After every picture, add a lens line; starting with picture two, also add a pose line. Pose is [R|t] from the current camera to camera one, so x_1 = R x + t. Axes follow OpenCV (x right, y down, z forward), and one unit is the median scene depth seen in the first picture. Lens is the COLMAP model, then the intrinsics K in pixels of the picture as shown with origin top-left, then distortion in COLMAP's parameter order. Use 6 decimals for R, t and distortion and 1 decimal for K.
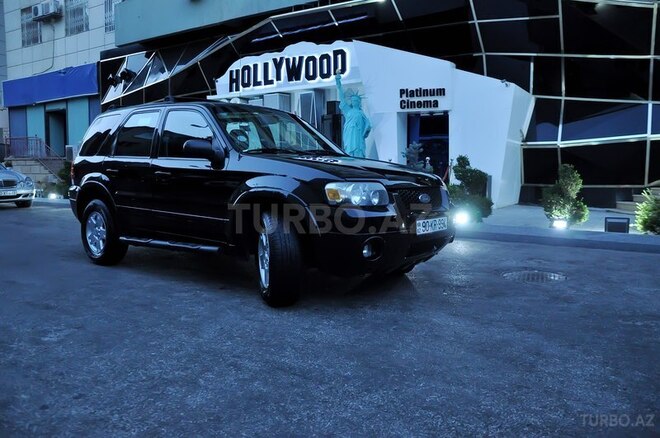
lens RADIAL K [[521.6, 0, 330.2], [0, 521.6, 221.9], [0, 0, 1]] dist [-0.107719, 0.060342]
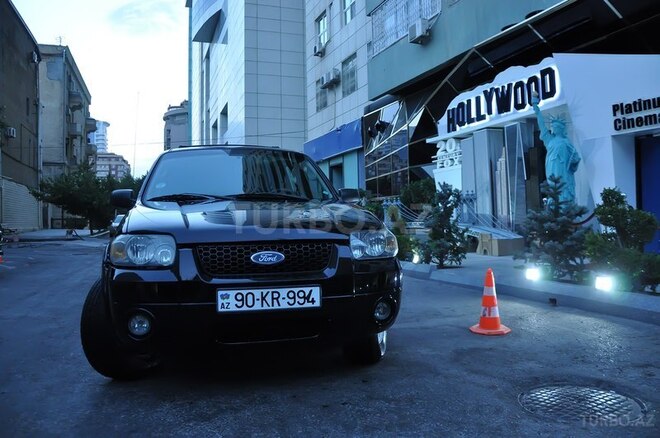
lens RADIAL K [[521.6, 0, 329.7], [0, 521.6, 216.0], [0, 0, 1]] dist [-0.107719, 0.060342]
pose [[0.798404, -0.024302, -0.601632, 0.207910], [-0.035220, 0.995589, -0.086954, -0.014056], [0.601092, 0.090614, 0.794026, 0.152516]]
